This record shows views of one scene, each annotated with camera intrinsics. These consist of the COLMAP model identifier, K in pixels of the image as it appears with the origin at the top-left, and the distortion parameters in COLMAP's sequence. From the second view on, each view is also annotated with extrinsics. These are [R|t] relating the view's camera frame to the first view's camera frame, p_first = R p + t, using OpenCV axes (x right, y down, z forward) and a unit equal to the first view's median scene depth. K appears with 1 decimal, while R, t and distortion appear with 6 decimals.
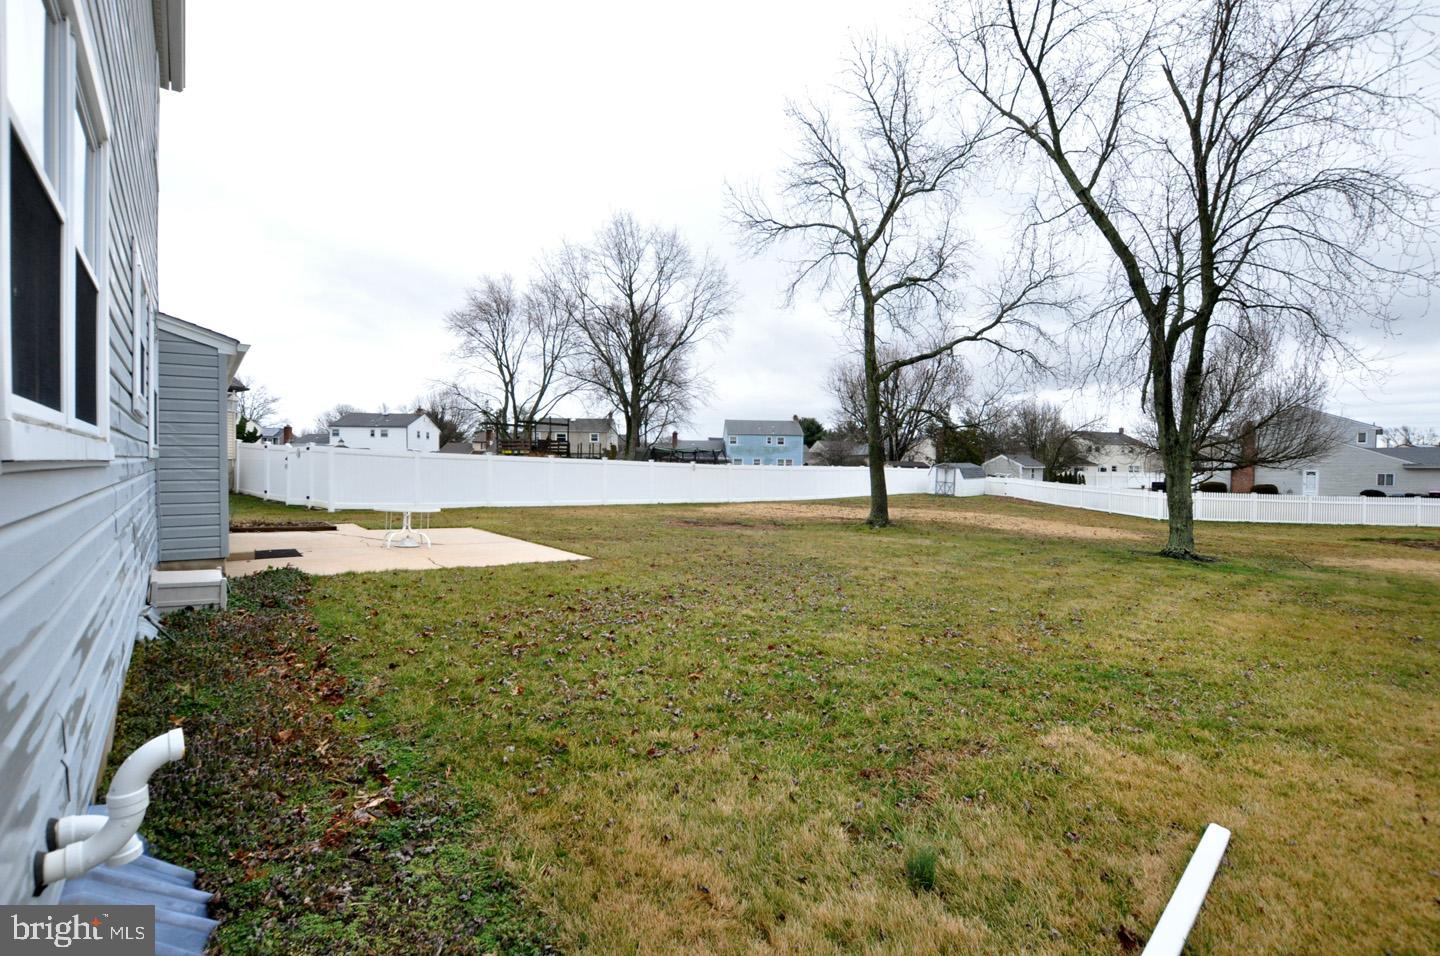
lens RADIAL K [[632.9, 0, 723.6], [0, 632.9, 480.4], [0, 0, 1]] dist [-0.030258, 0.000045]
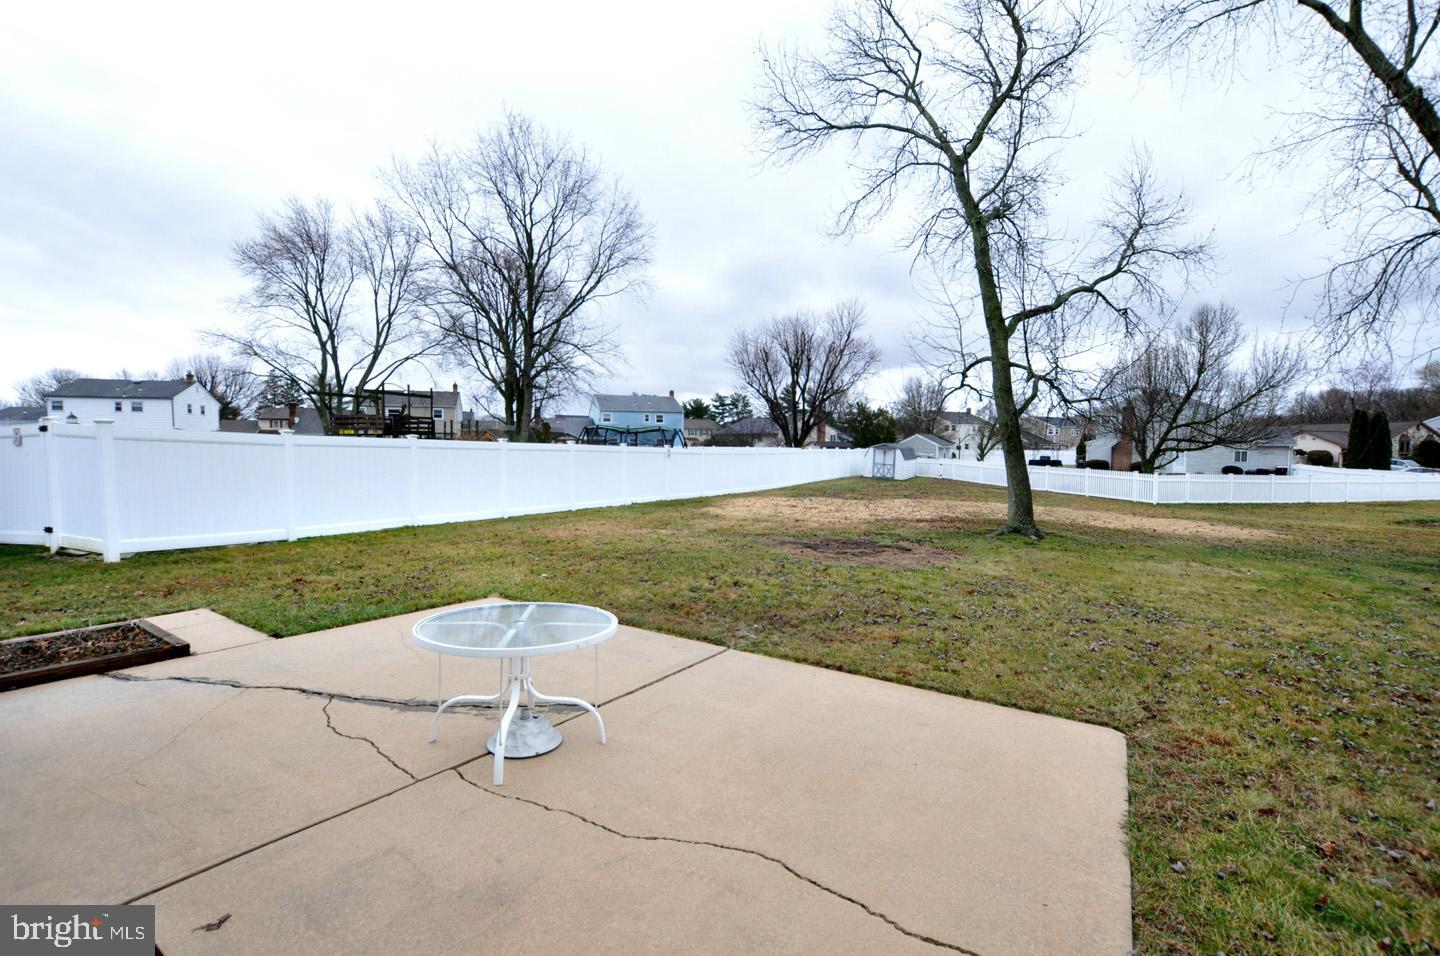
lens RADIAL K [[632.9, 0, 723.6], [0, 632.9, 480.4], [0, 0, 1]] dist [-0.030258, 0.000045]
pose [[0.960430, -0.021715, 0.277674, -0.095170], [0.012244, 0.999284, 0.035798, -0.006845], [-0.278253, -0.030981, 0.960008, 0.130329]]
